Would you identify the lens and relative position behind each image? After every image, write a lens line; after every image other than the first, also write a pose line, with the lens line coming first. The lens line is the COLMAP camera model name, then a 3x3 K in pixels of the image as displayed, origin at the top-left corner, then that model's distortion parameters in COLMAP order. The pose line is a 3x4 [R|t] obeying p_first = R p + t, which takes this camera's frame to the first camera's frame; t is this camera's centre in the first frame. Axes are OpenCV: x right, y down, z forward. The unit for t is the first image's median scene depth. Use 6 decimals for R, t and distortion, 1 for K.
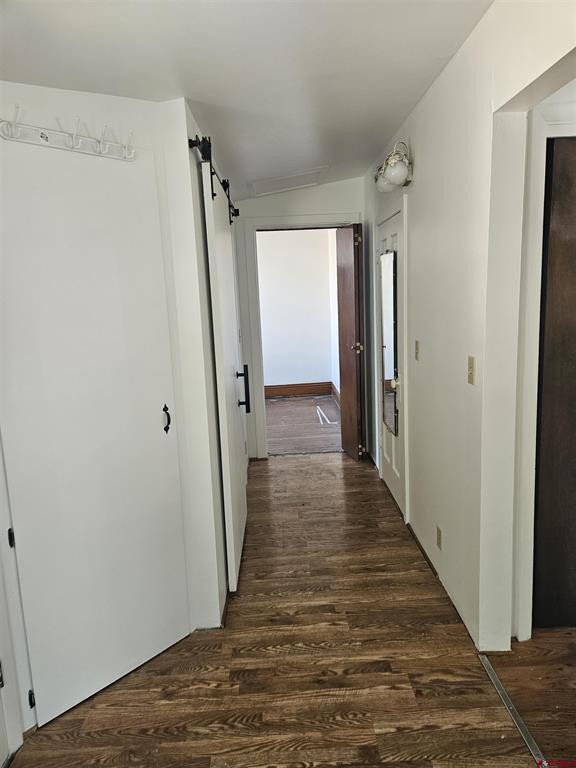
lens RADIAL K [[522.9, 0, 290.0], [0, 522.9, 381.0], [0, 0, 1]] dist [-0.005426, -0.006719]
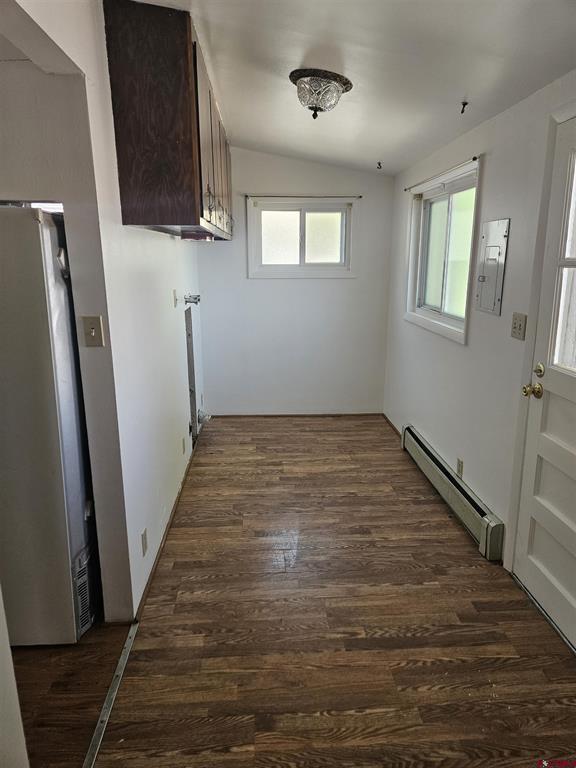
lens RADIAL K [[522.9, 0, 291.6], [0, 522.9, 383.7], [0, 0, 1]] dist [-0.005426, -0.006719]
pose [[-0.997886, 0.061686, -0.020432, 0.076655], [0.048361, 0.915002, 0.400541, -0.272857], [0.043403, 0.398707, -0.916051, 1.584136]]
